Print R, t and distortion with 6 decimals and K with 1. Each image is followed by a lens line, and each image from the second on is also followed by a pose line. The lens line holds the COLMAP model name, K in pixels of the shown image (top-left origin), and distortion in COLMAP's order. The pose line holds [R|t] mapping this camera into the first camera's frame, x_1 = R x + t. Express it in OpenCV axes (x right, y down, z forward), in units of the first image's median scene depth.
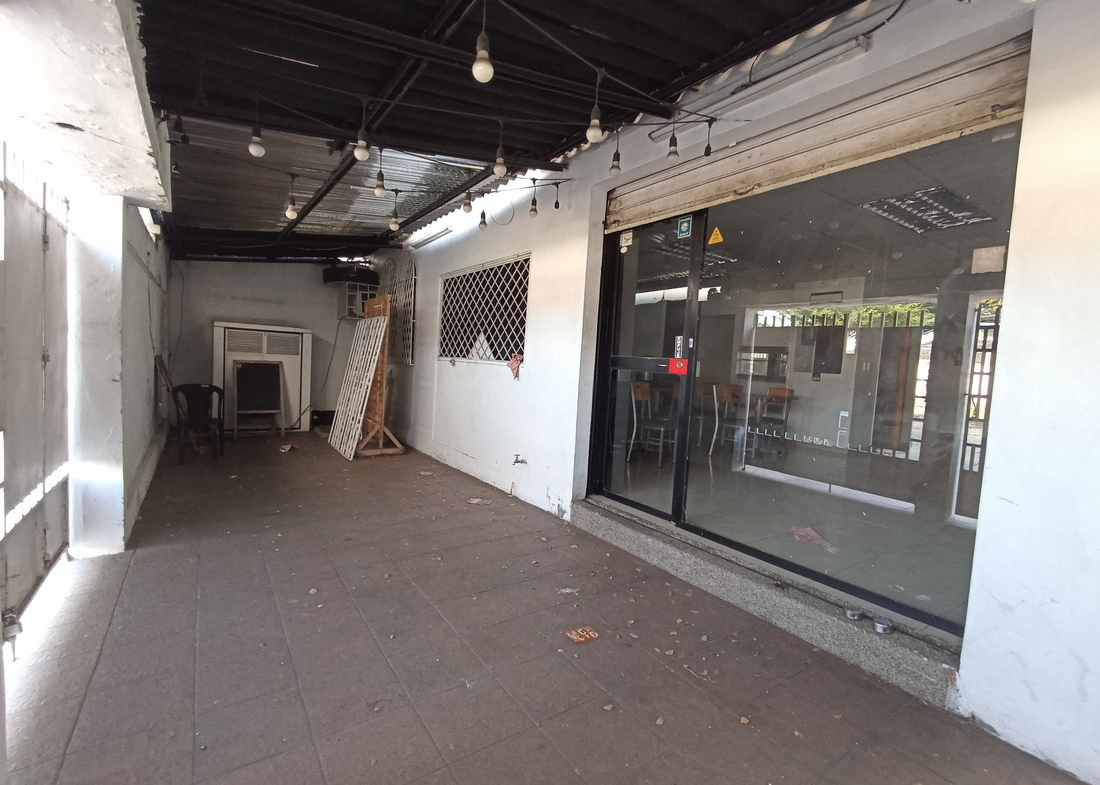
lens RADIAL K [[501.8, 0, 551.8], [0, 501.8, 396.7], [0, 0, 1]] dist [-0.002961, 0.000274]
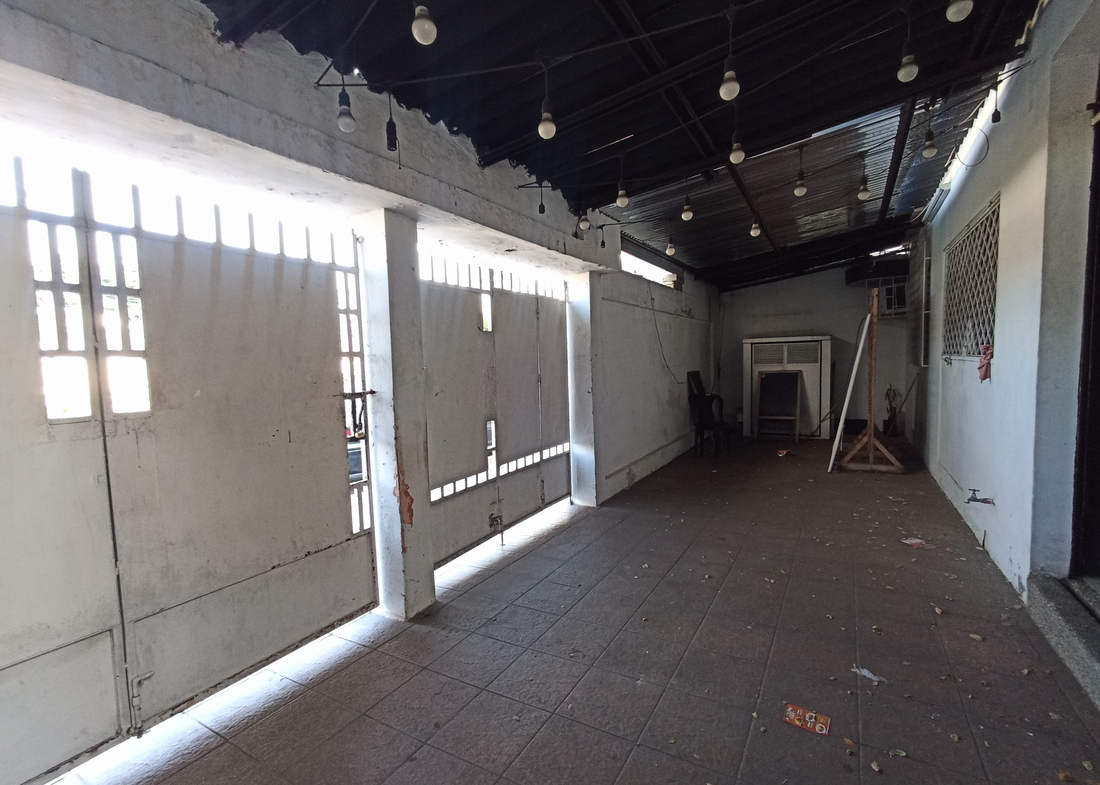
lens RADIAL K [[501.8, 0, 554.1], [0, 501.8, 394.3], [0, 0, 1]] dist [-0.002961, 0.000274]
pose [[0.423549, -0.009108, -0.905827, 0.222737], [-0.008556, 0.999865, -0.014054, -0.001442], [0.905833, 0.013703, 0.423414, 0.123678]]
